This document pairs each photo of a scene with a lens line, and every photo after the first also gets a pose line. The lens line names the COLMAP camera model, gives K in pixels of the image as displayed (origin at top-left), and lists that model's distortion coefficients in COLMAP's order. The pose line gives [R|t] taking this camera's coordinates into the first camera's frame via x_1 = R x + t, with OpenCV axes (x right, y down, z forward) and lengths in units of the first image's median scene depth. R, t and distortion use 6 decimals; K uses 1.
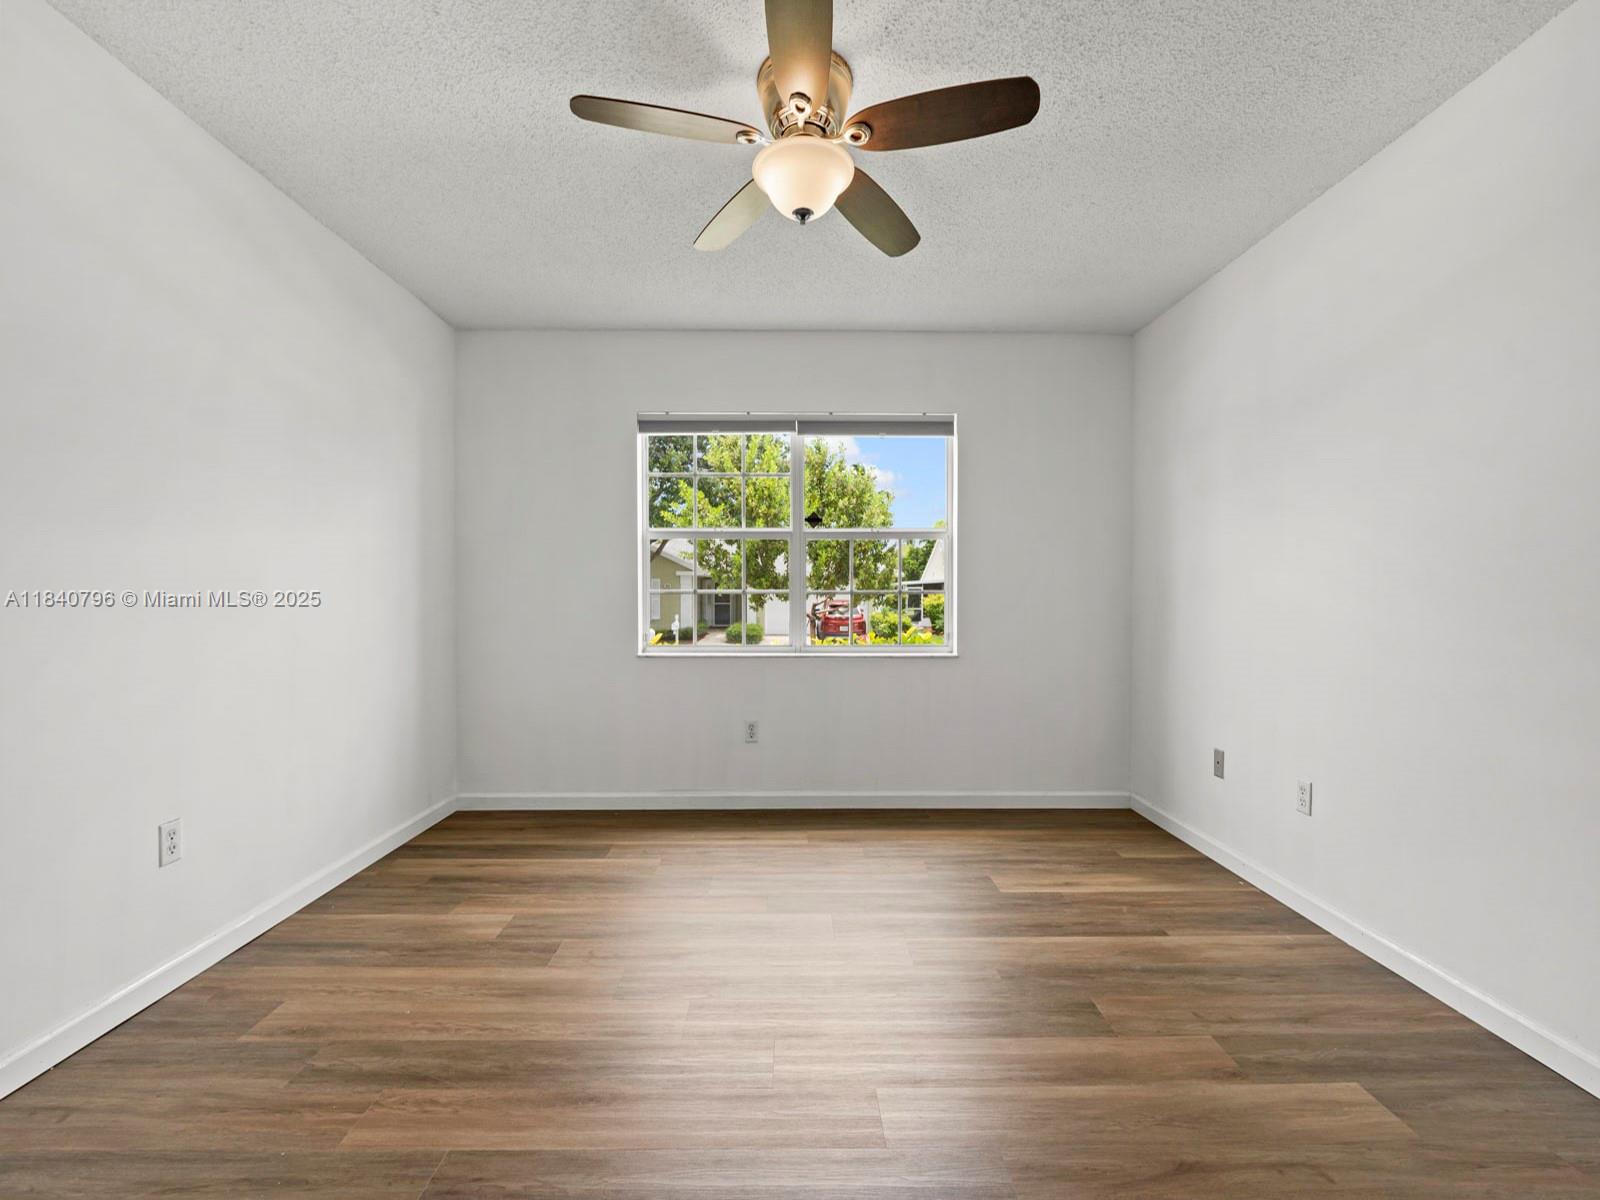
lens RADIAL K [[654.9, 0, 800.2], [0, 654.9, 604.9], [0, 0, 1]] dist [0.000099, -0.000059]
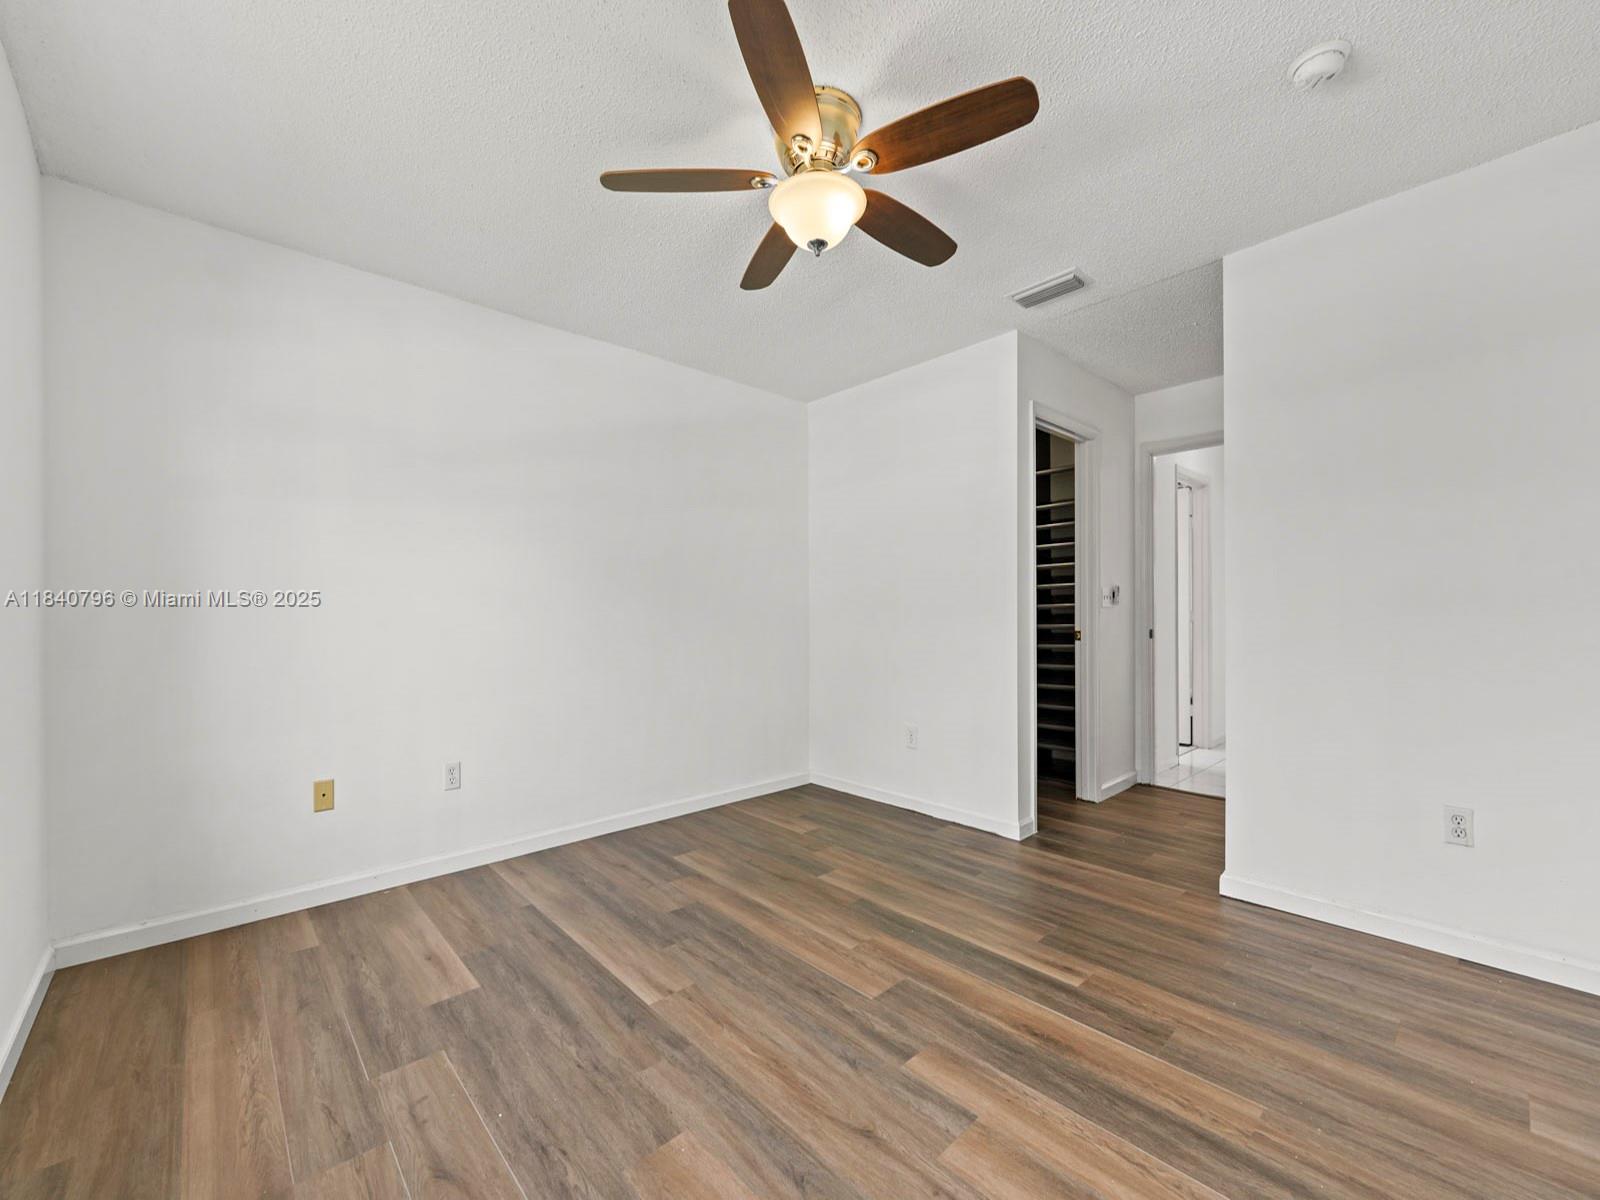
lens RADIAL K [[654.9, 0, 800.2], [0, 654.9, 604.9], [0, 0, 1]] dist [0.000099, -0.000059]
pose [[-0.669025, 0.013181, 0.743123, -0.622117], [0.013044, 0.999897, -0.005992, -0.013952], [-0.743125, 0.005685, -0.669128, 1.414281]]
